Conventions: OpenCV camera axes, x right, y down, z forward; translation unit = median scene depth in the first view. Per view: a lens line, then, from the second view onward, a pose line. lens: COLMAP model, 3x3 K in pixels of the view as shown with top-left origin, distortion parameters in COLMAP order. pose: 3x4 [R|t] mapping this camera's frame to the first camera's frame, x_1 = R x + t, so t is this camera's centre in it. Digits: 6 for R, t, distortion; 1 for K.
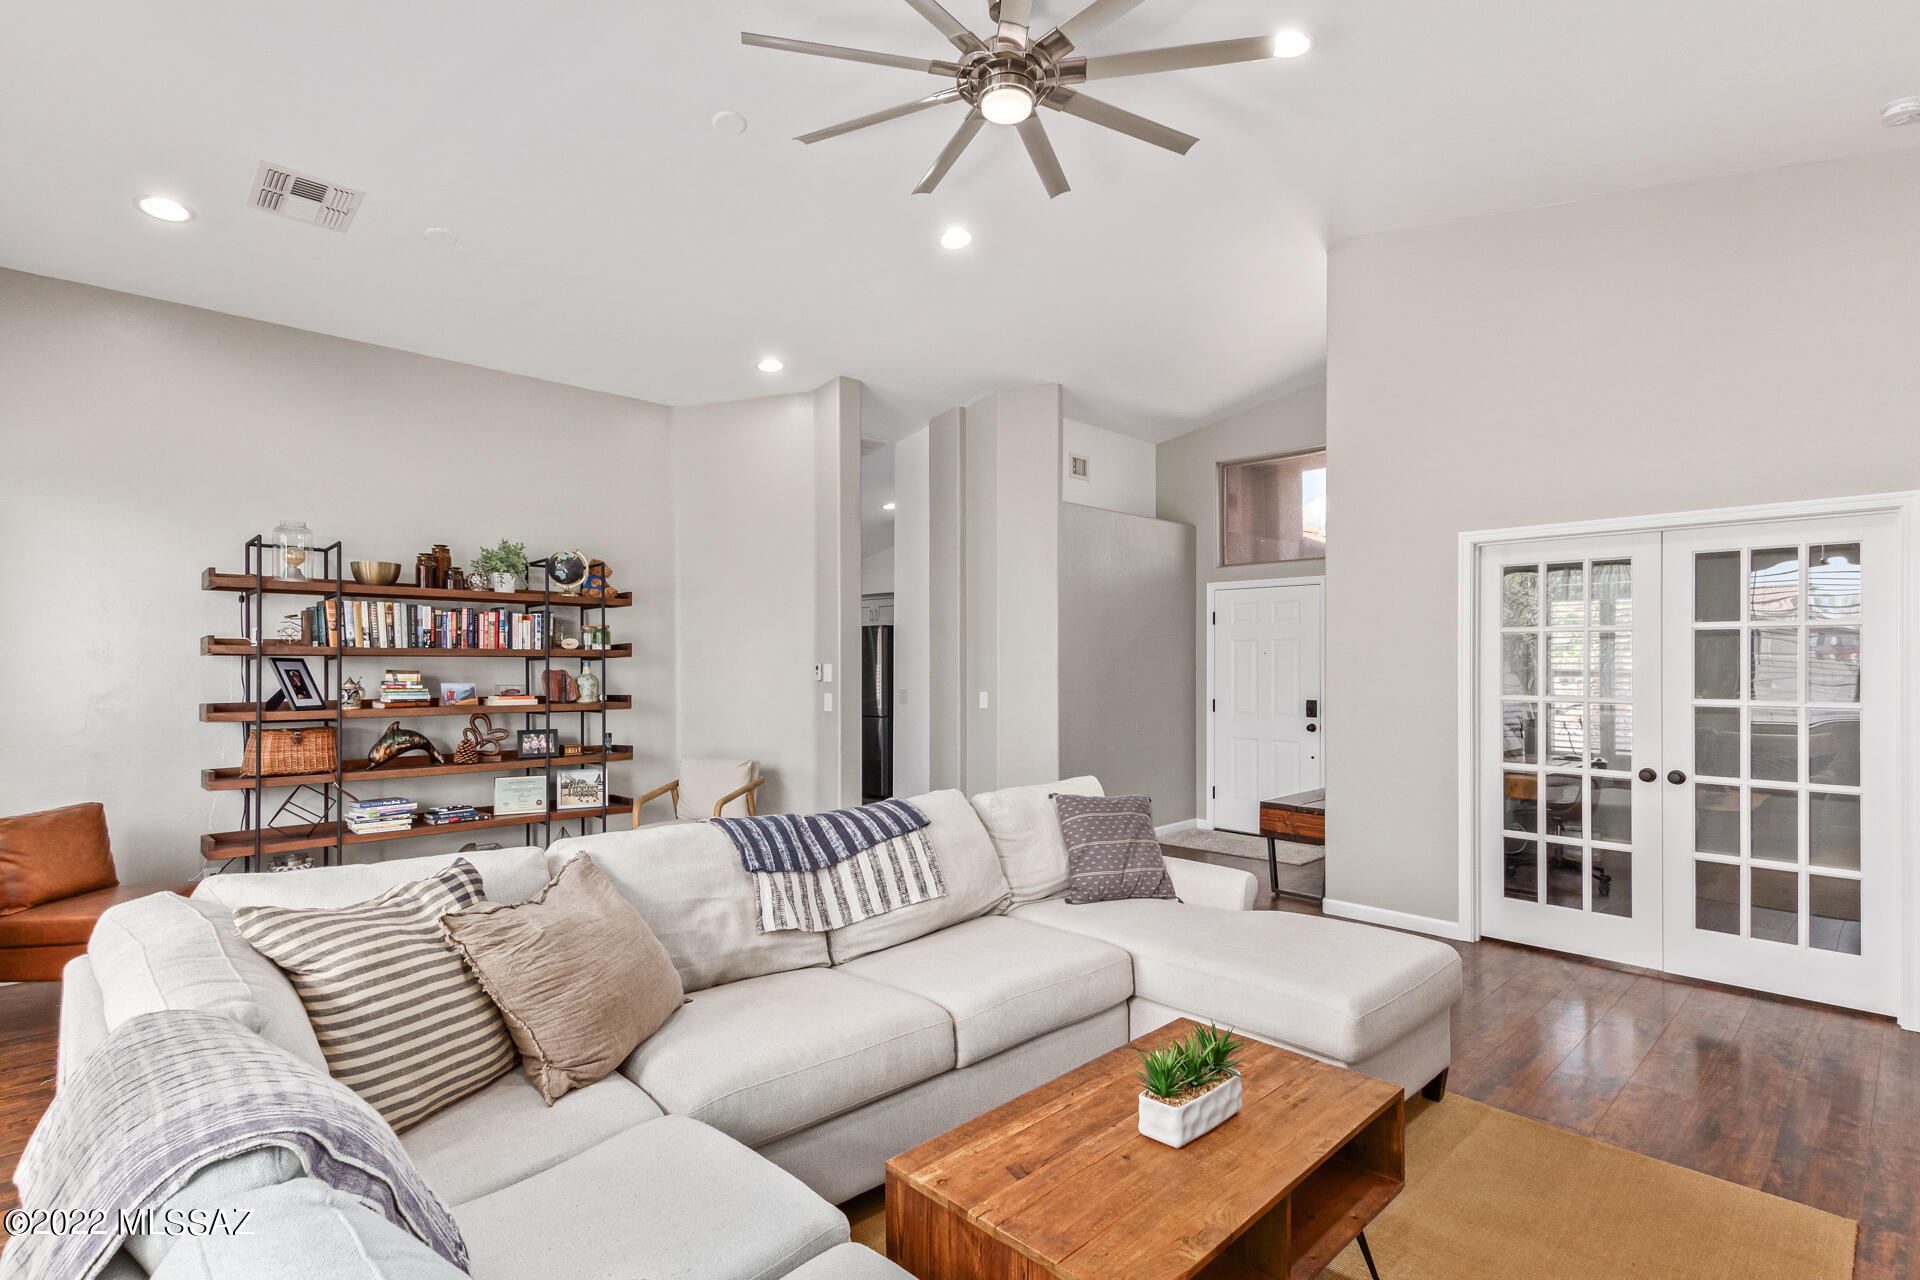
lens RADIAL K [[946.0, 0, 950.5], [0, 946.0, 644.2], [0, 0, 1]] dist [0.012514, -0.000134]
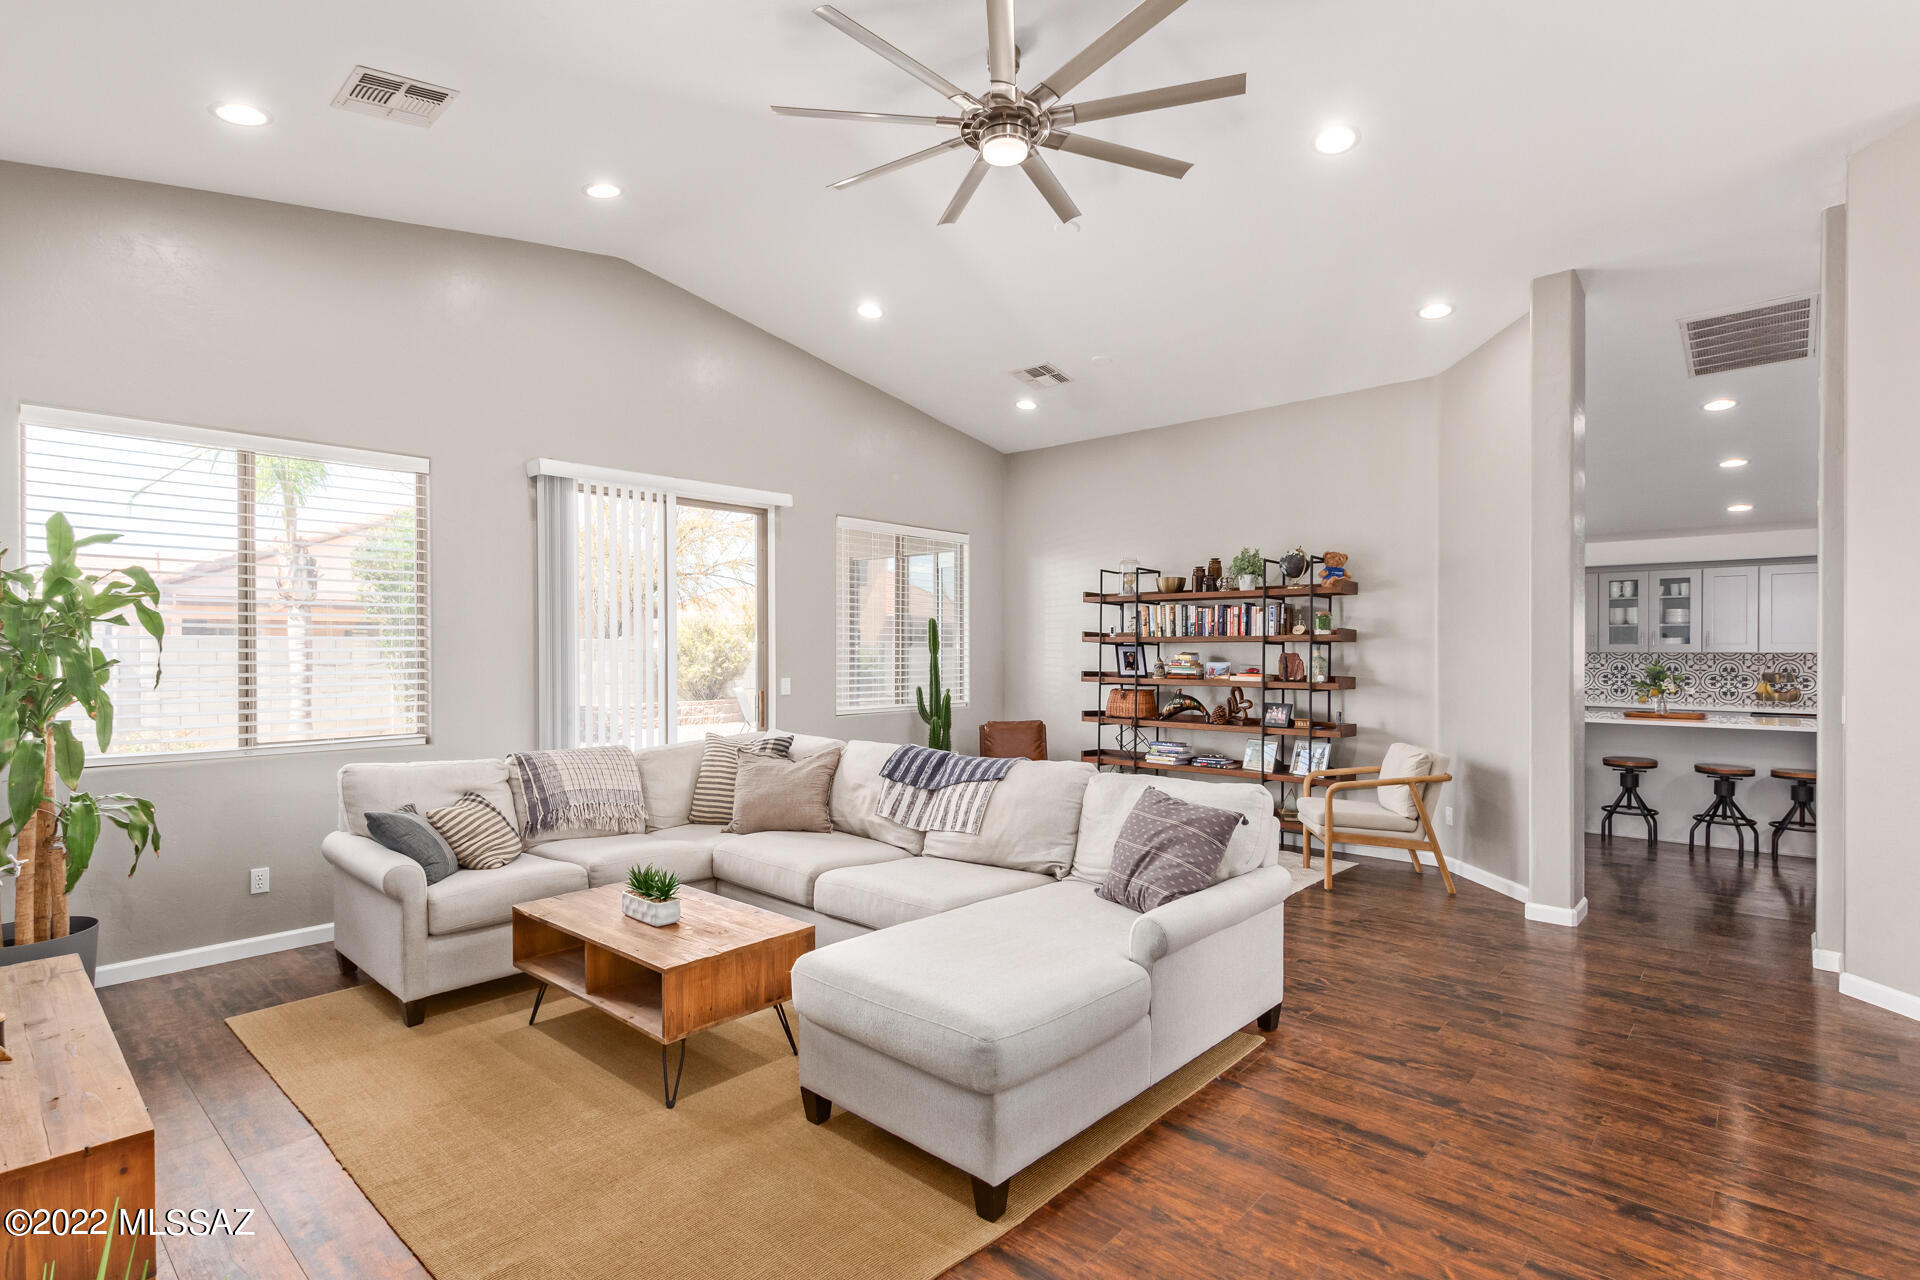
lens RADIAL K [[946.0, 0, 952.7], [0, 946.0, 648.7], [0, 0, 1]] dist [0.012514, -0.000134]
pose [[0.066069, 0.002343, -0.997812, 0.777561], [0.022121, 0.999748, 0.003813, 0.009297], [0.997570, -0.022325, 0.066001, 0.559936]]
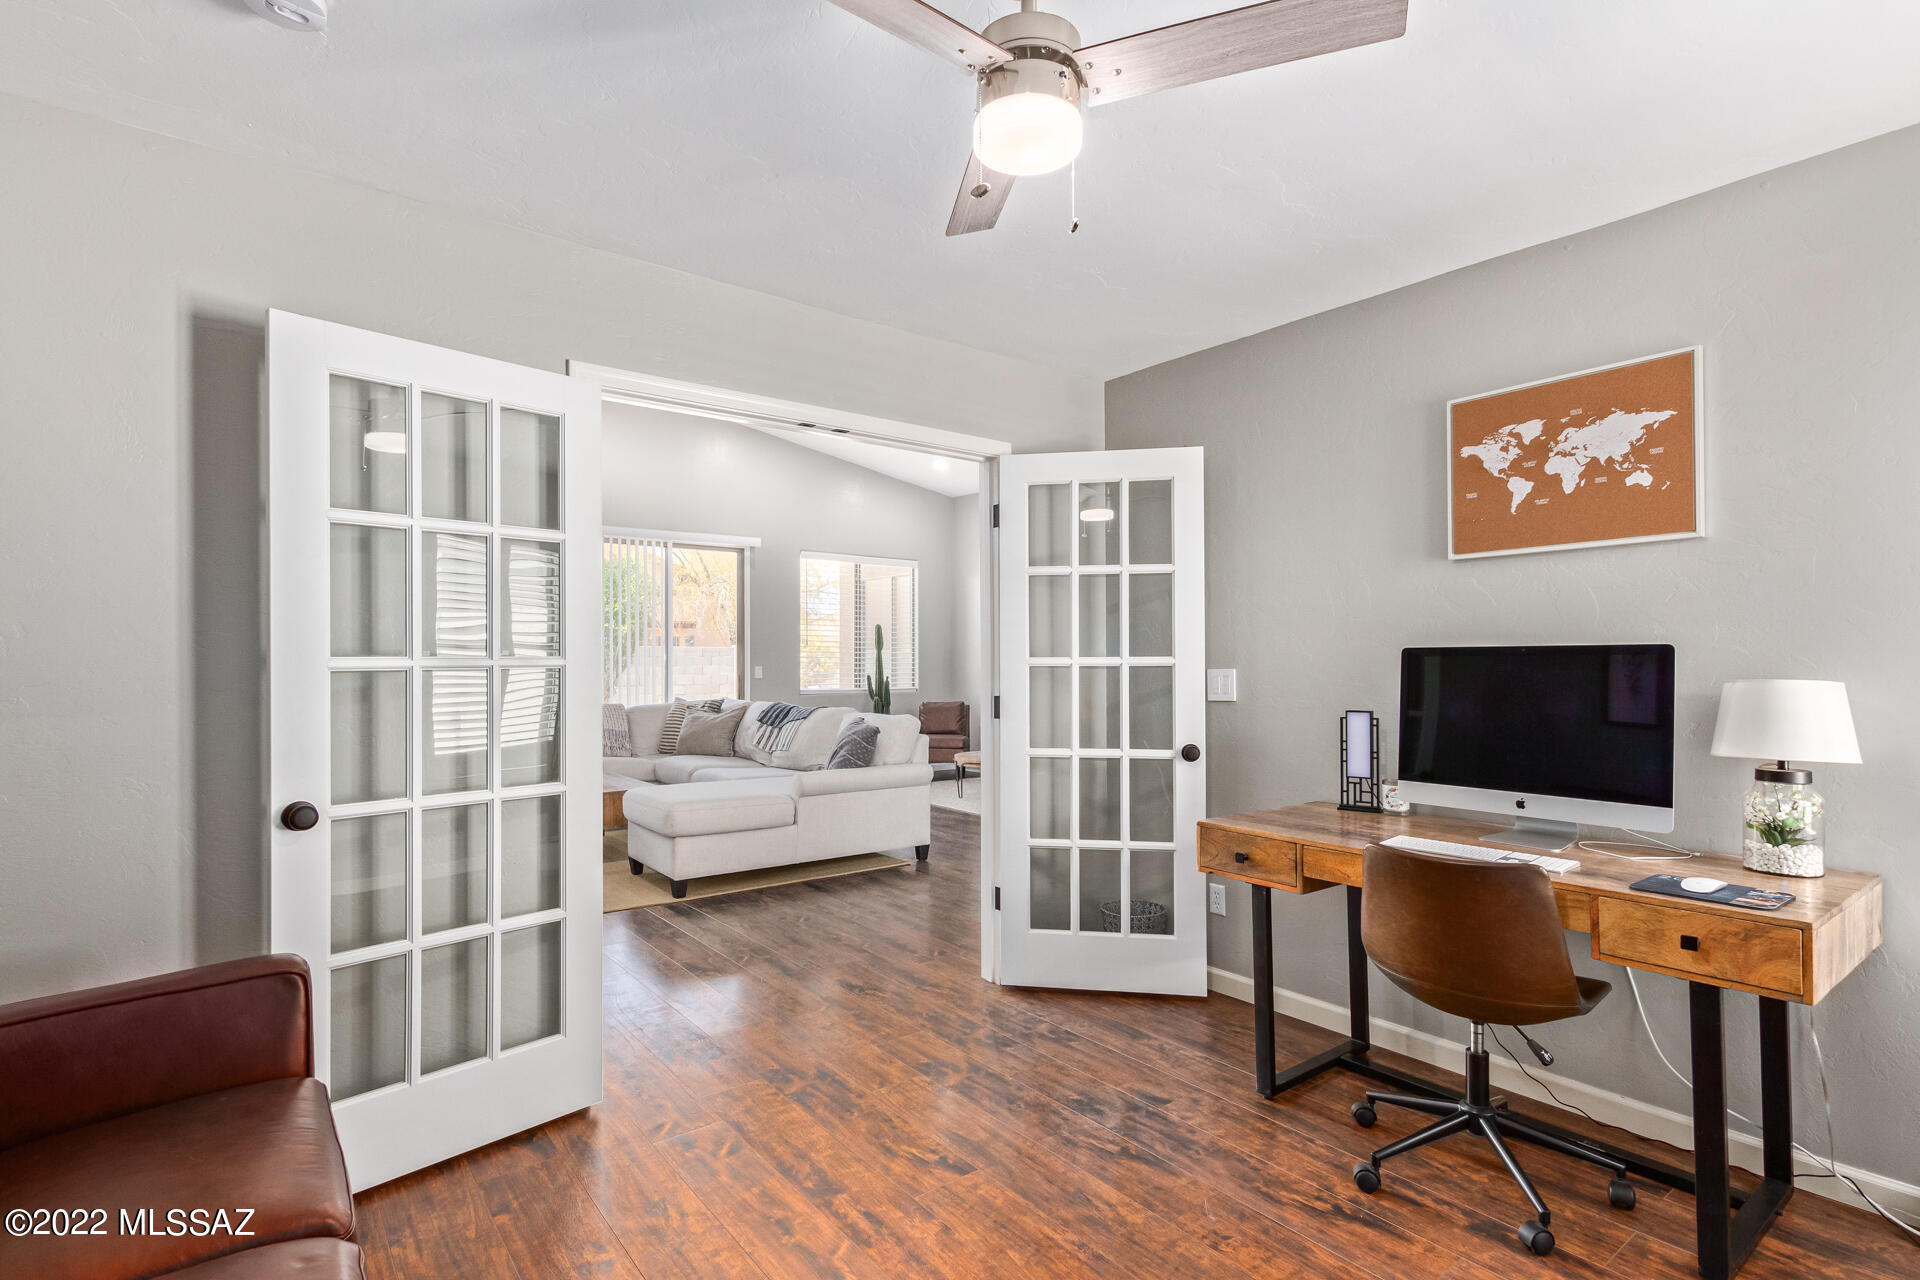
lens RADIAL K [[946.0, 0, 962.9], [0, 946.0, 648.8], [0, 0, 1]] dist [0.012514, -0.000134]
pose [[-0.094172, -0.009631, -0.995509, 1.443122], [0.020746, 0.999717, -0.011634, 0.058032], [0.995340, -0.021748, -0.093946, 1.140022]]
